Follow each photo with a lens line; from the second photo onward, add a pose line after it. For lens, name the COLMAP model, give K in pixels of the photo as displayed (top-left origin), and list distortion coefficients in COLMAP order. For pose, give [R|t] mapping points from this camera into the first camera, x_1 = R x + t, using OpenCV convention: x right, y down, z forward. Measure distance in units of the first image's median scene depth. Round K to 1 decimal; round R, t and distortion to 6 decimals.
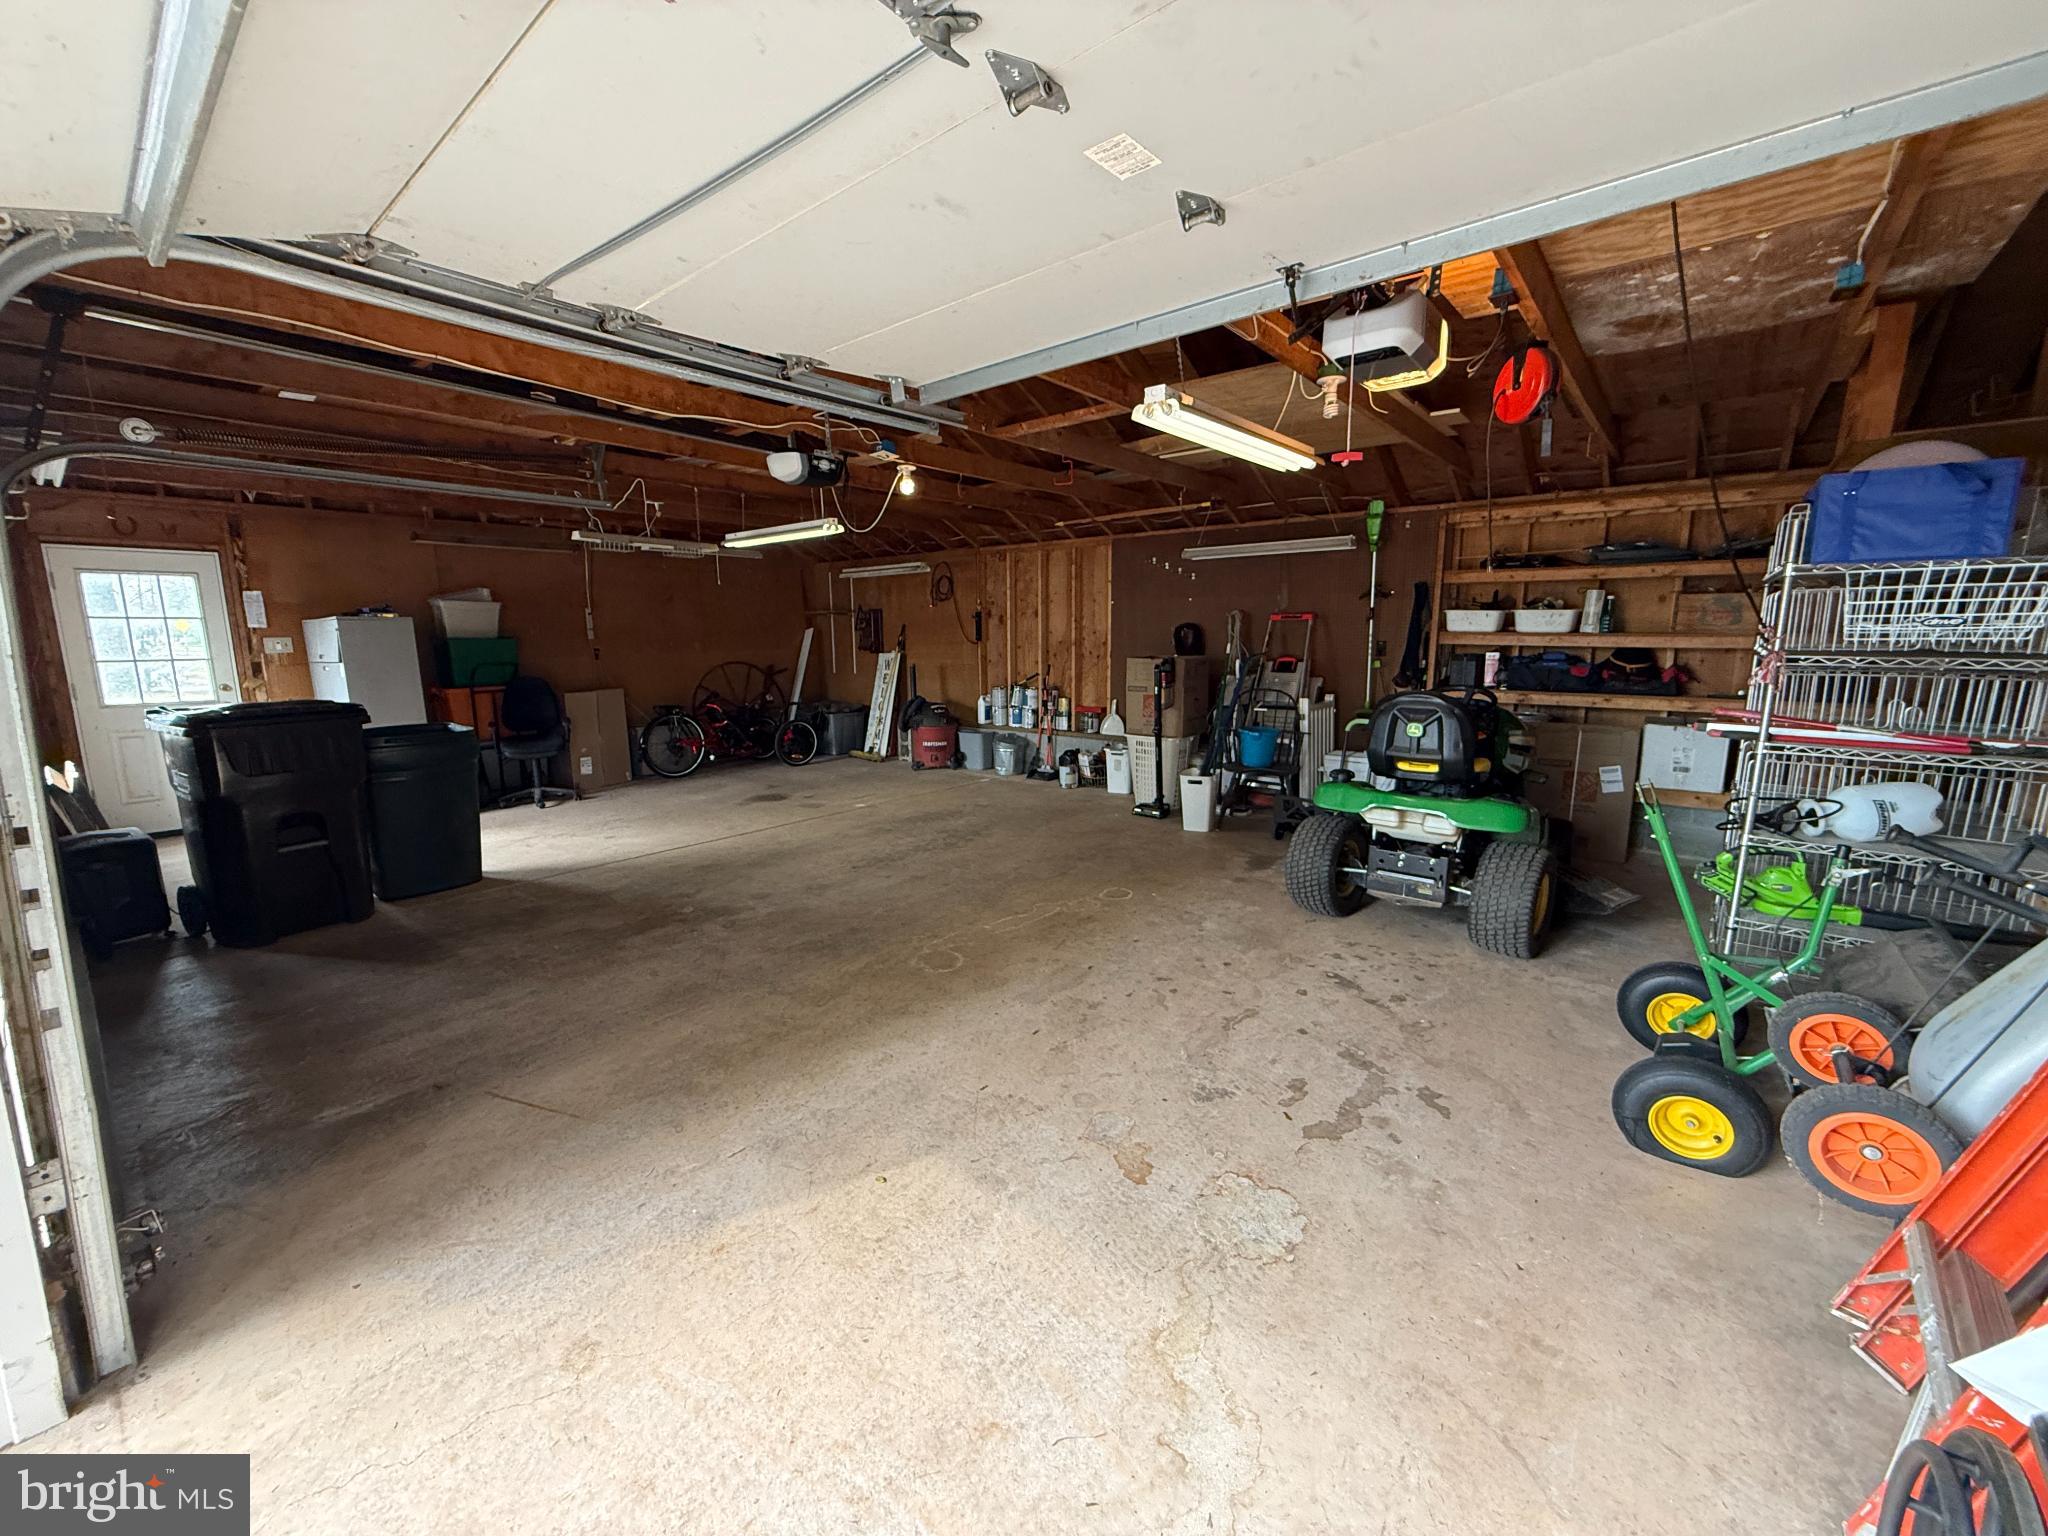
lens RADIAL K [[818.2, 0, 1018.3], [0, 818.2, 772.8], [0, 0, 1]] dist [0.000268, -0.000343]
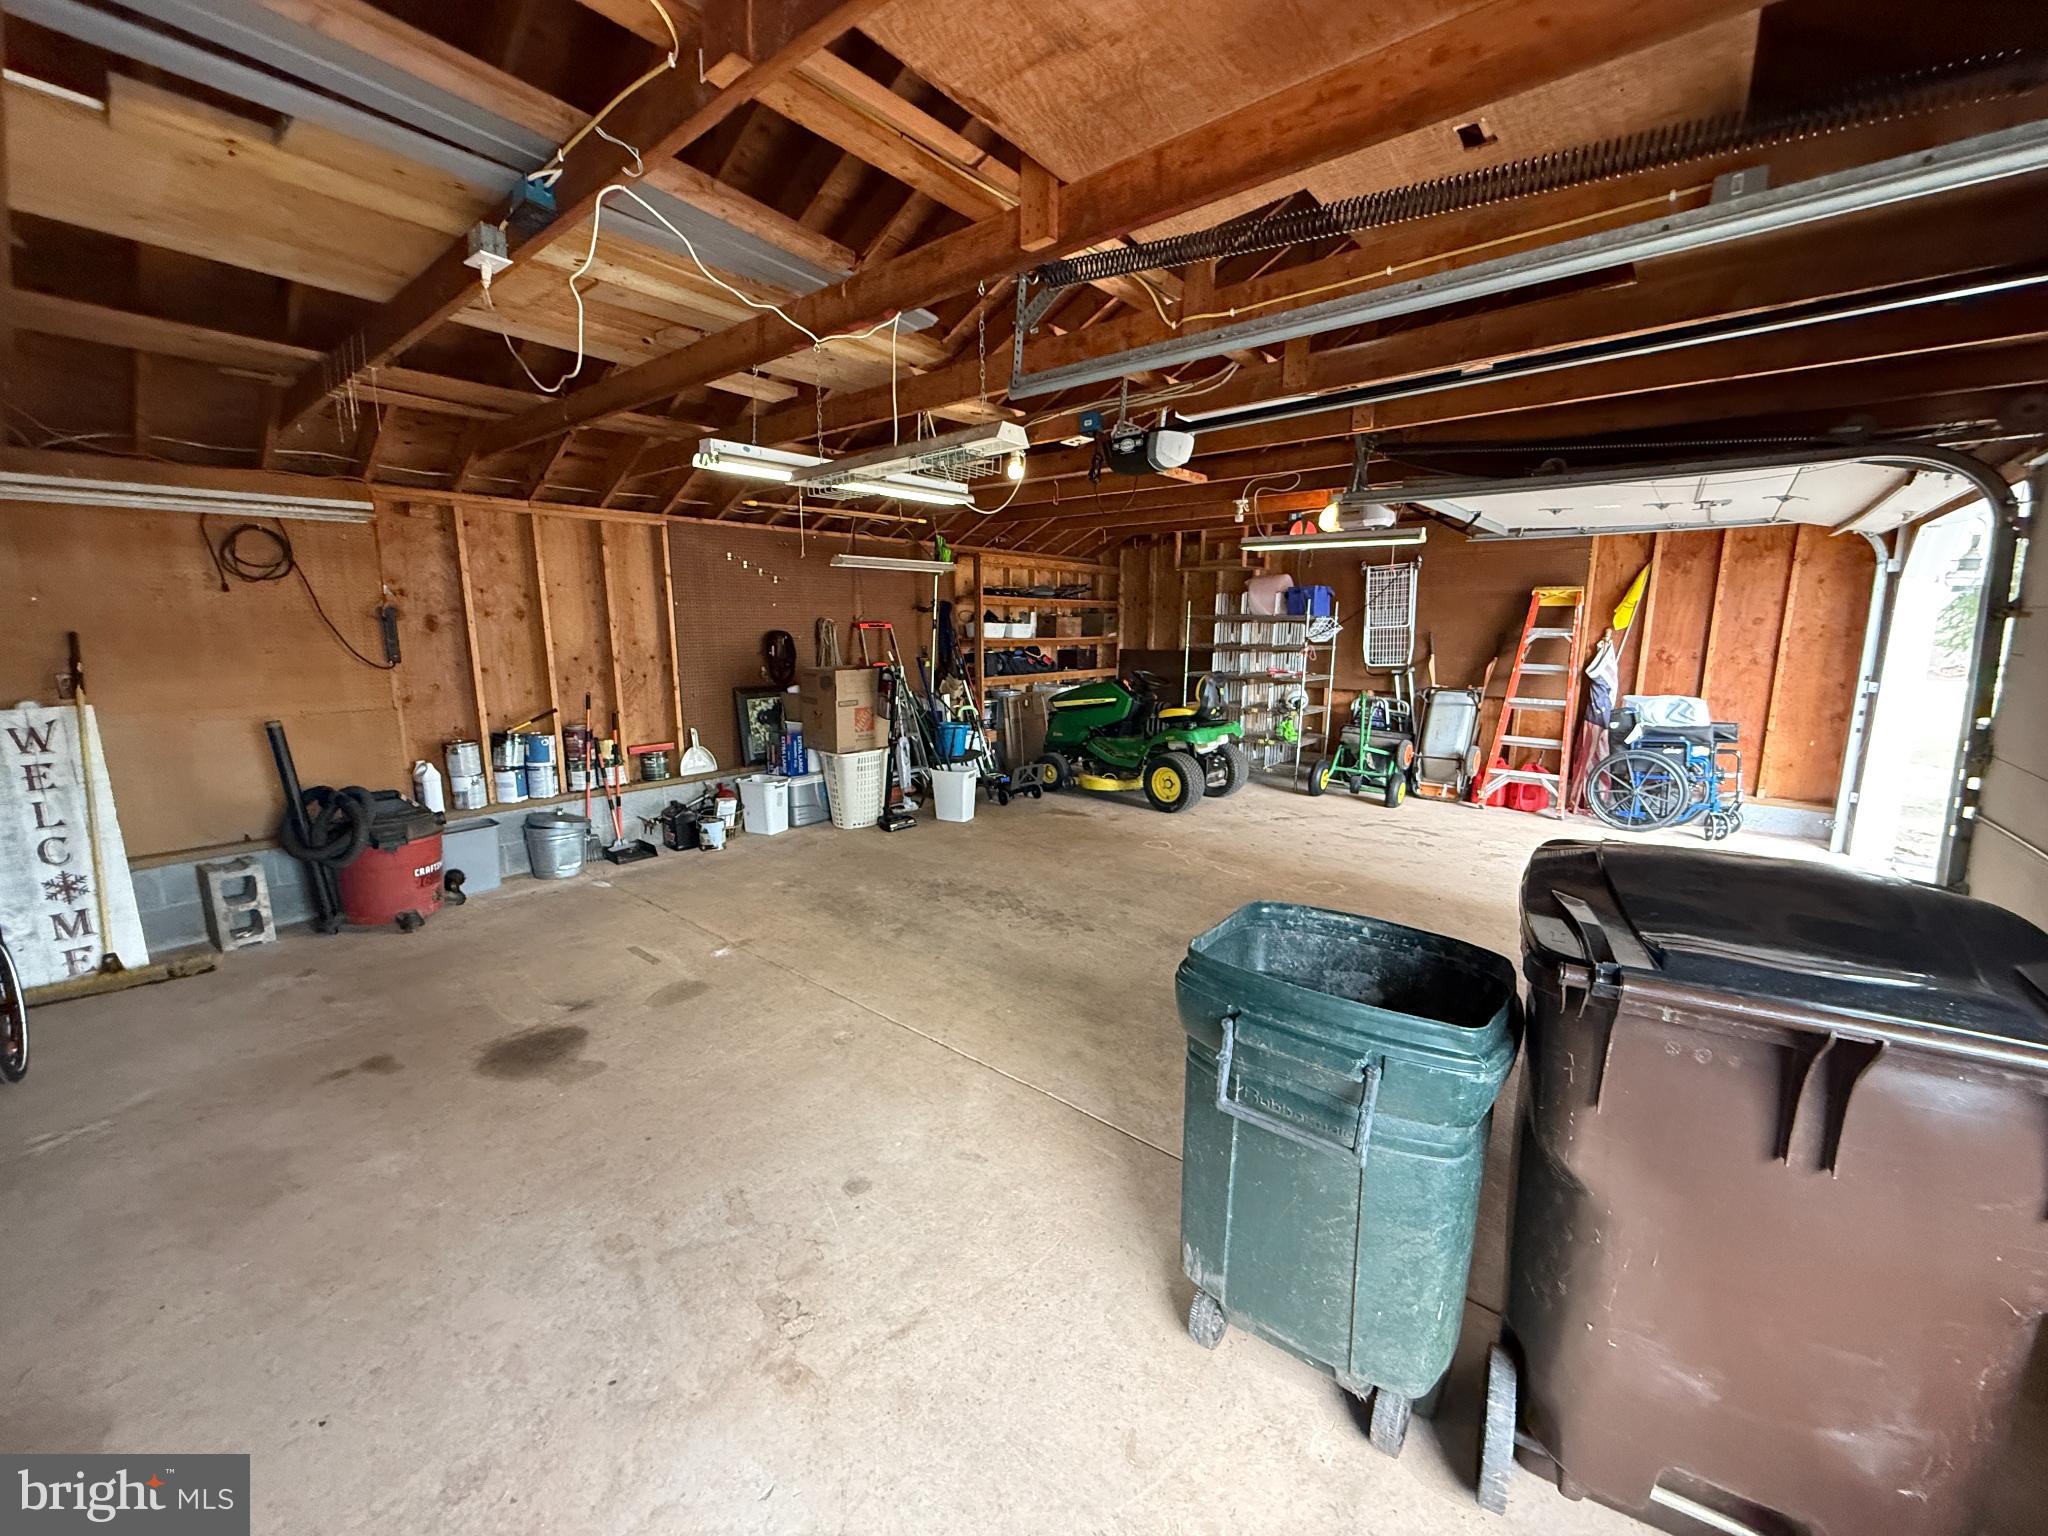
lens RADIAL K [[818.2, 0, 1027.1], [0, 818.2, 767.9], [0, 0, 1]] dist [0.000268, -0.000343]
pose [[-0.016035, -0.169061, 0.985475, -0.942589], [0.169642, 0.970853, 0.169313, -0.186453], [-0.985375, 0.169893, 0.013113, 0.973104]]
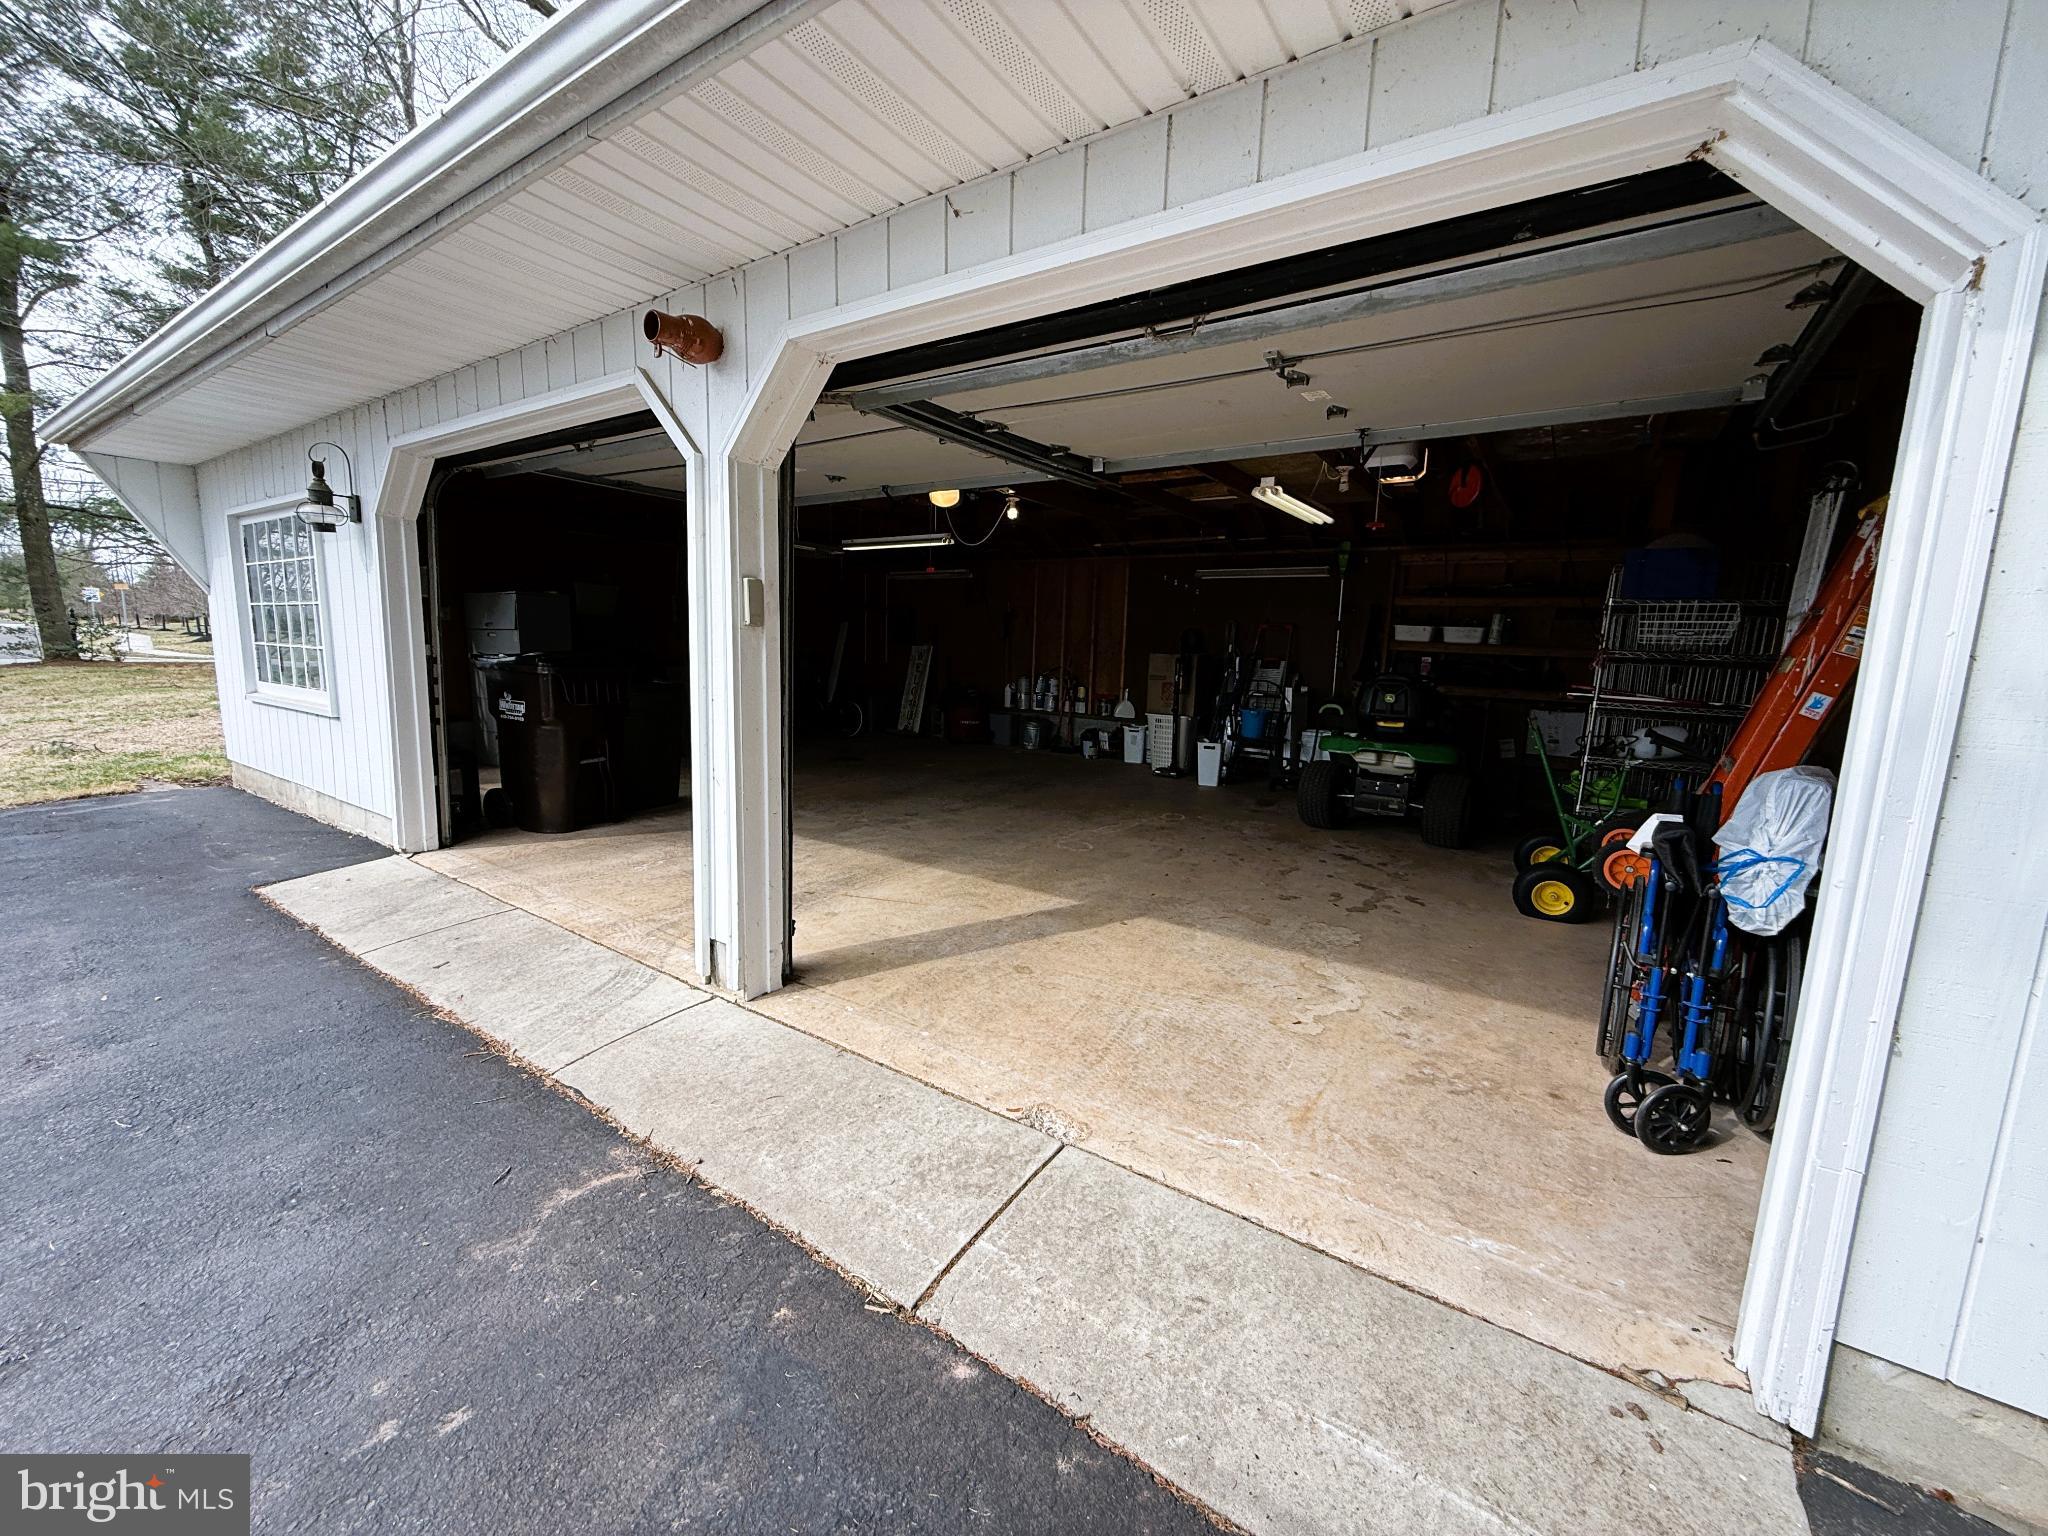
lens RADIAL K [[818.2, 0, 1022.0], [0, 818.2, 769.7], [0, 0, 1]] dist [0.000268, -0.000343]
pose [[0.994580, 0.024834, 0.100964, -0.228371], [-0.023177, 0.999577, -0.017554, 0.081959], [-0.101357, 0.015119, 0.994735, -0.291590]]
